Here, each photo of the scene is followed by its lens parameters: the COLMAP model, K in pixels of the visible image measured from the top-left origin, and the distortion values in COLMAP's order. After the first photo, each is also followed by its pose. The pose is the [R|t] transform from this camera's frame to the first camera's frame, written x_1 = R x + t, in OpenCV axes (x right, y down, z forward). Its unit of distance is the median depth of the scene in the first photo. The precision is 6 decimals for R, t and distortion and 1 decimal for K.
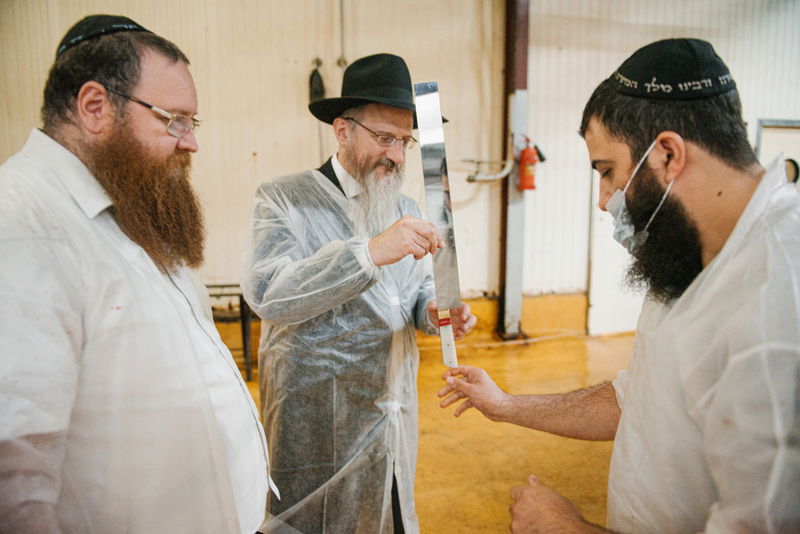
lens RADIAL K [[554.7, 0, 399.9], [0, 554.7, 254.1], [0, 0, 1]] dist [0.007730, -0.001256]
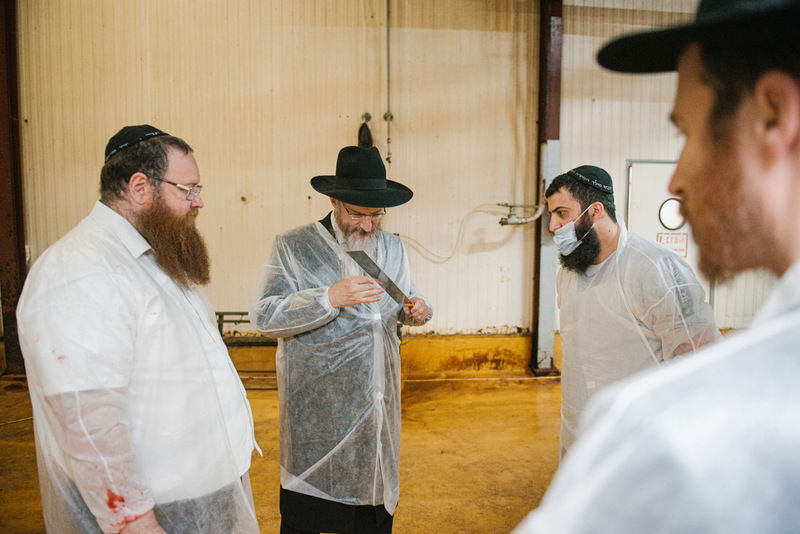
lens RADIAL K [[552.5, 0, 400.0], [0, 552.5, 267.0], [0, 0, 1]] dist [-0.001190, -0.000533]
pose [[0.991630, 0.016925, -0.128000, 0.066563], [-0.022790, 0.998750, -0.044497, 0.004156], [0.127087, 0.047041, 0.990775, -0.079392]]
